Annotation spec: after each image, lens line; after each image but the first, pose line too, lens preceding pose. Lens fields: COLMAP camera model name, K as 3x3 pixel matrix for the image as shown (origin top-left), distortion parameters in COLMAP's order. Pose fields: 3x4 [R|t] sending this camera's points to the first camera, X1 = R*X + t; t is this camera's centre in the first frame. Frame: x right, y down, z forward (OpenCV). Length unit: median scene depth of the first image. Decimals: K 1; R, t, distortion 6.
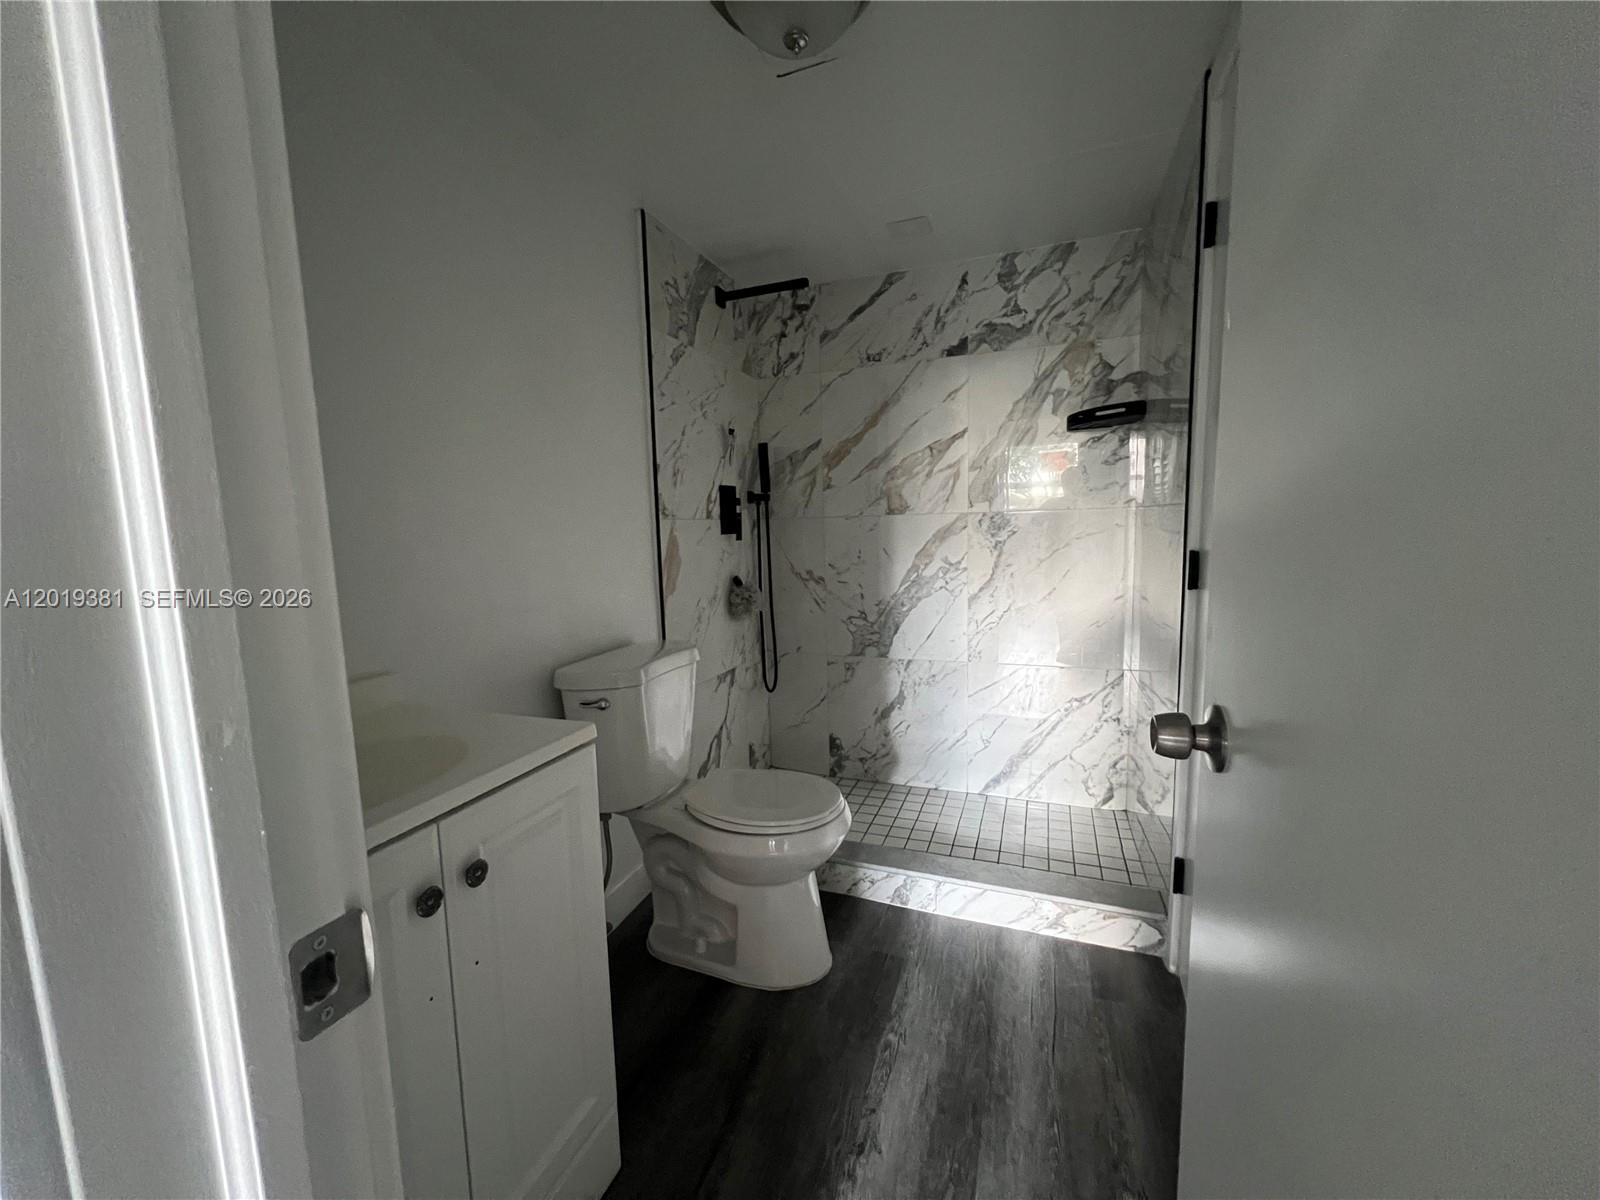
lens RADIAL K [[638.1, 0, 798.5], [0, 638.1, 595.5], [0, 0, 1]] dist [0.001246, -0.000525]
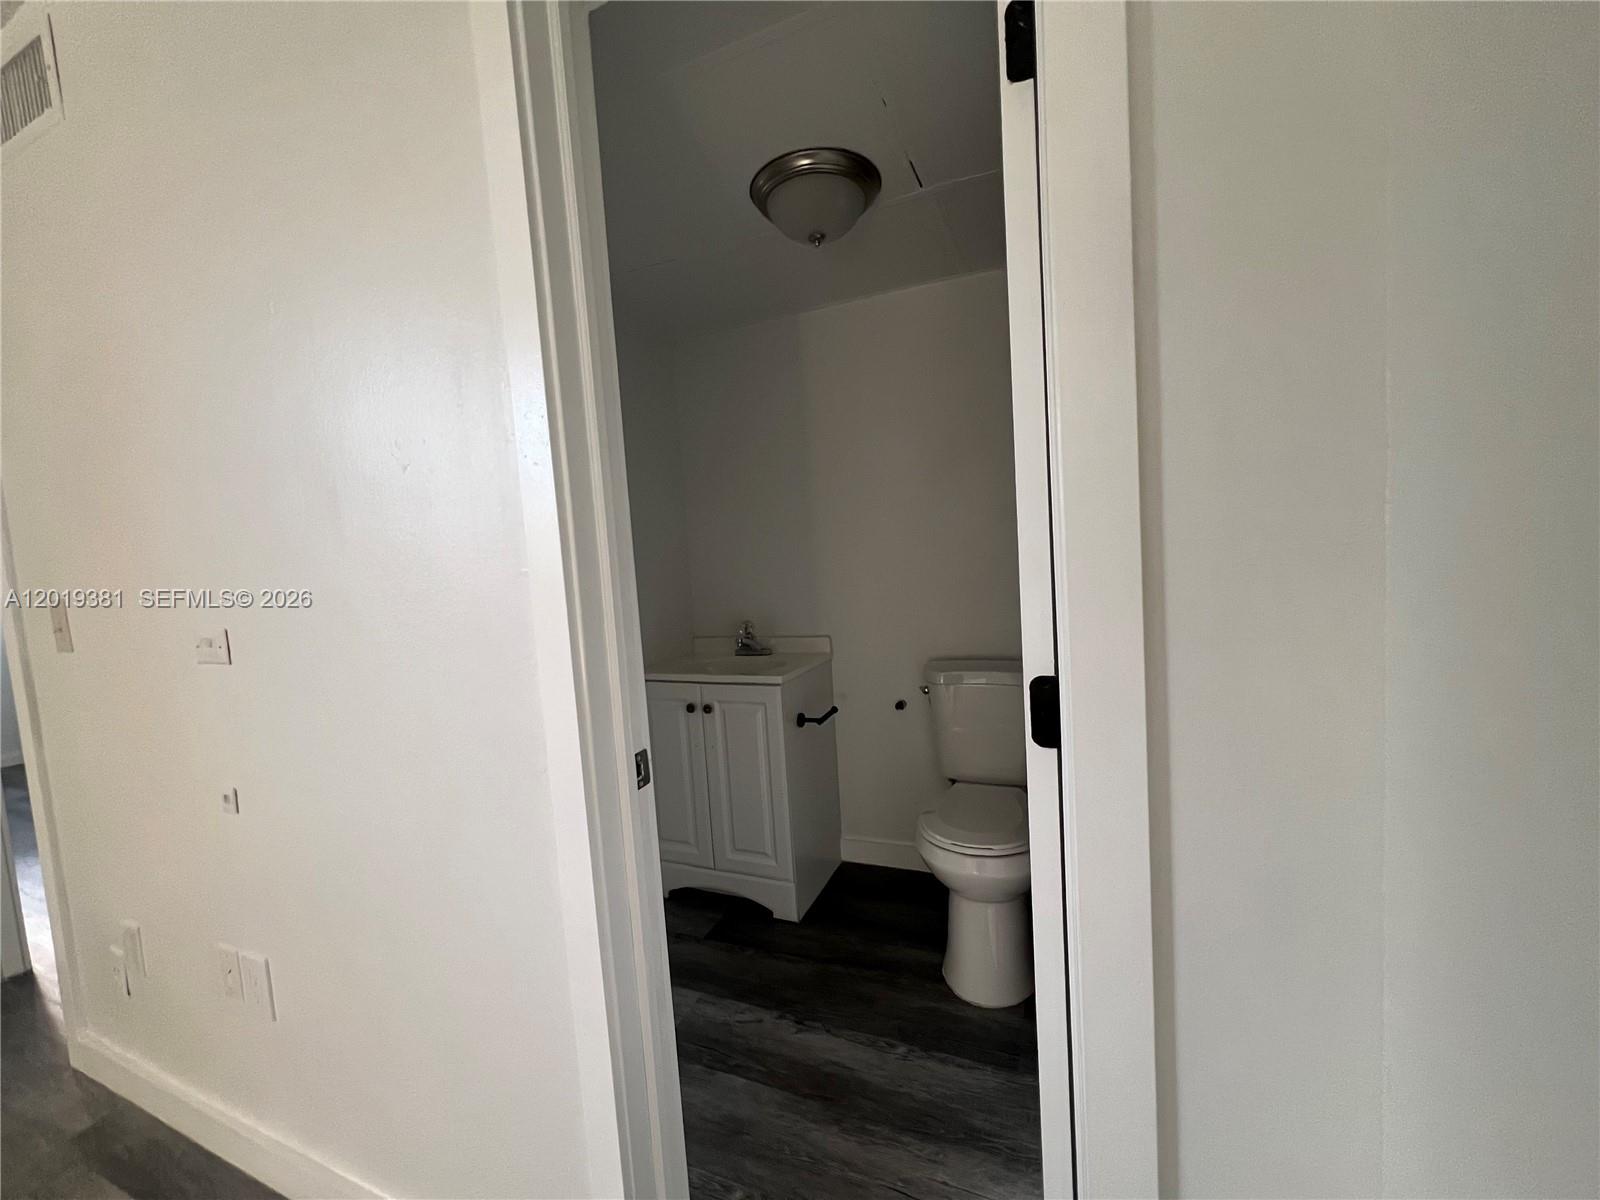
lens RADIAL K [[638.1, 0, 799.8], [0, 638.1, 611.9], [0, 0, 1]] dist [0.001246, -0.000525]
pose [[-0.049157, 0.117423, -0.991865, 0.772553], [-0.051495, 0.991446, 0.119926, -0.111403], [0.997463, 0.056971, -0.042690, 0.562766]]
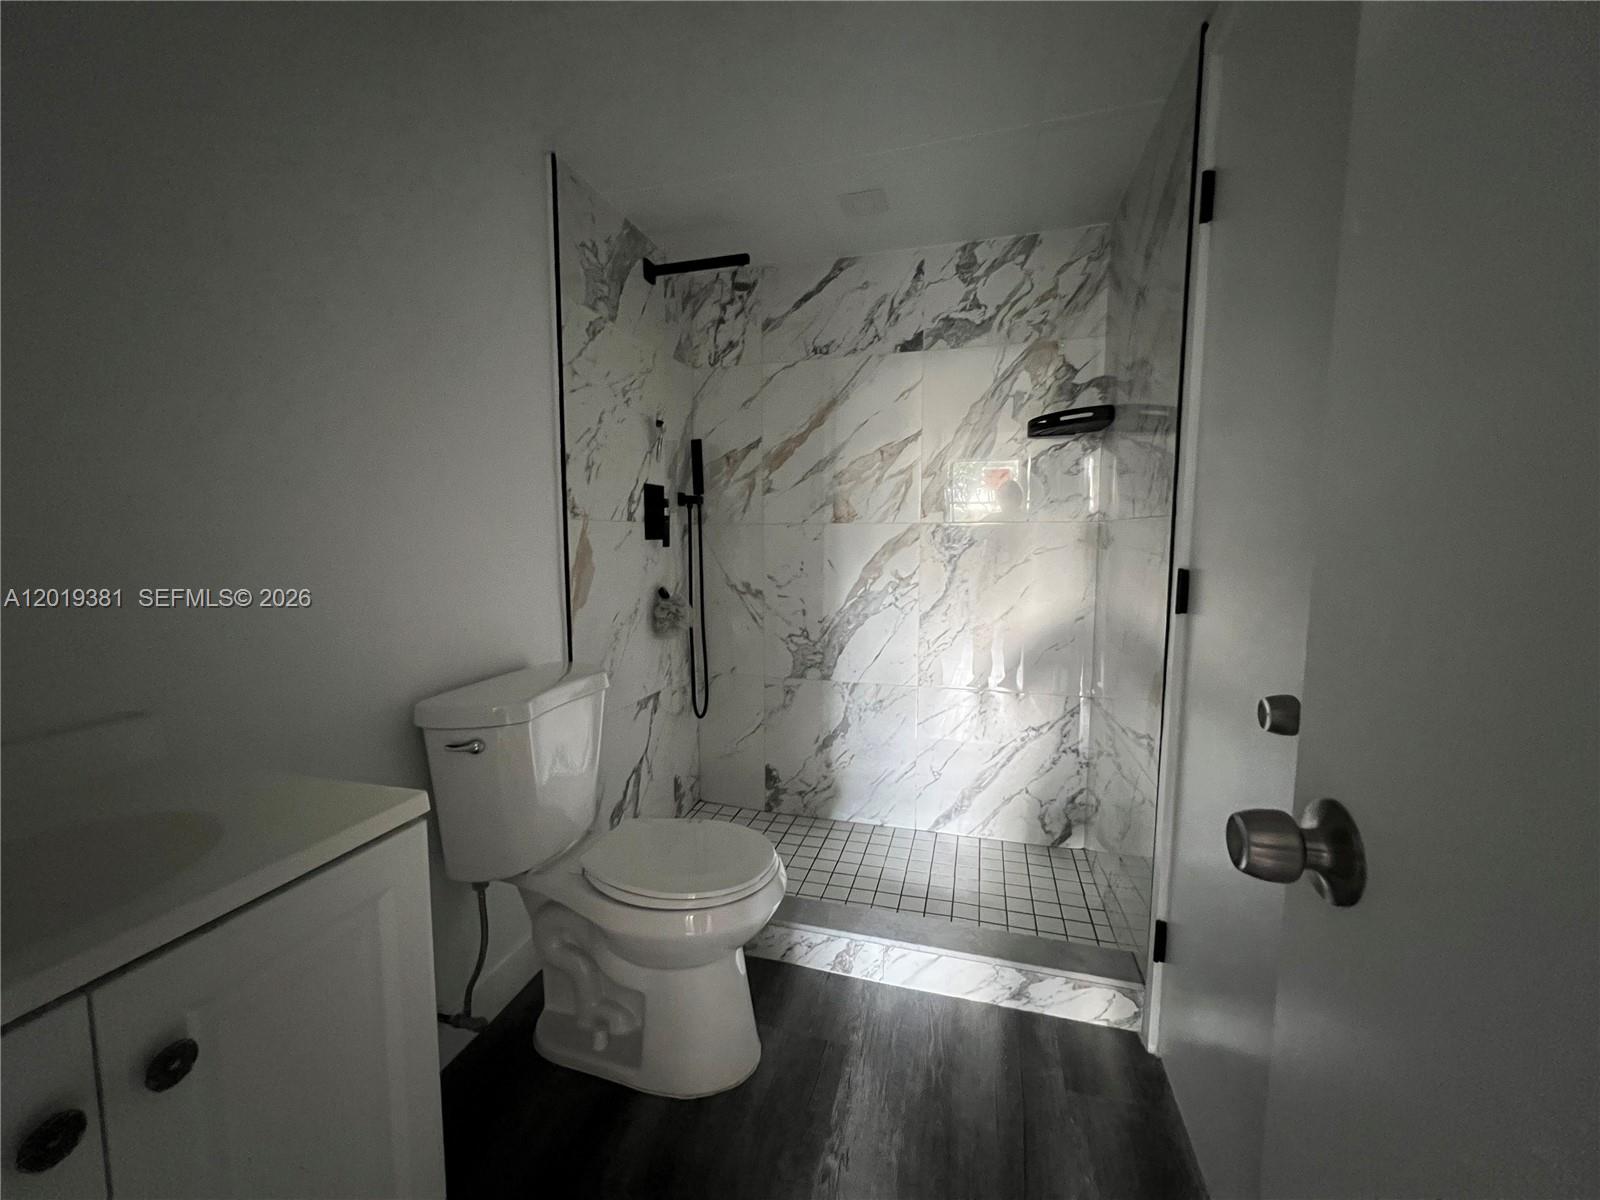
lens RADIAL K [[638.1, 0, 795.7], [0, 638.1, 598.1], [0, 0, 1]] dist [0.001246, -0.000525]
pose [[0.996172, 0.017517, 0.085638, 0.012998], [-0.016200, 0.999740, -0.016057, -0.005538], [-0.085897, 0.014608, 0.996197, 0.126486]]
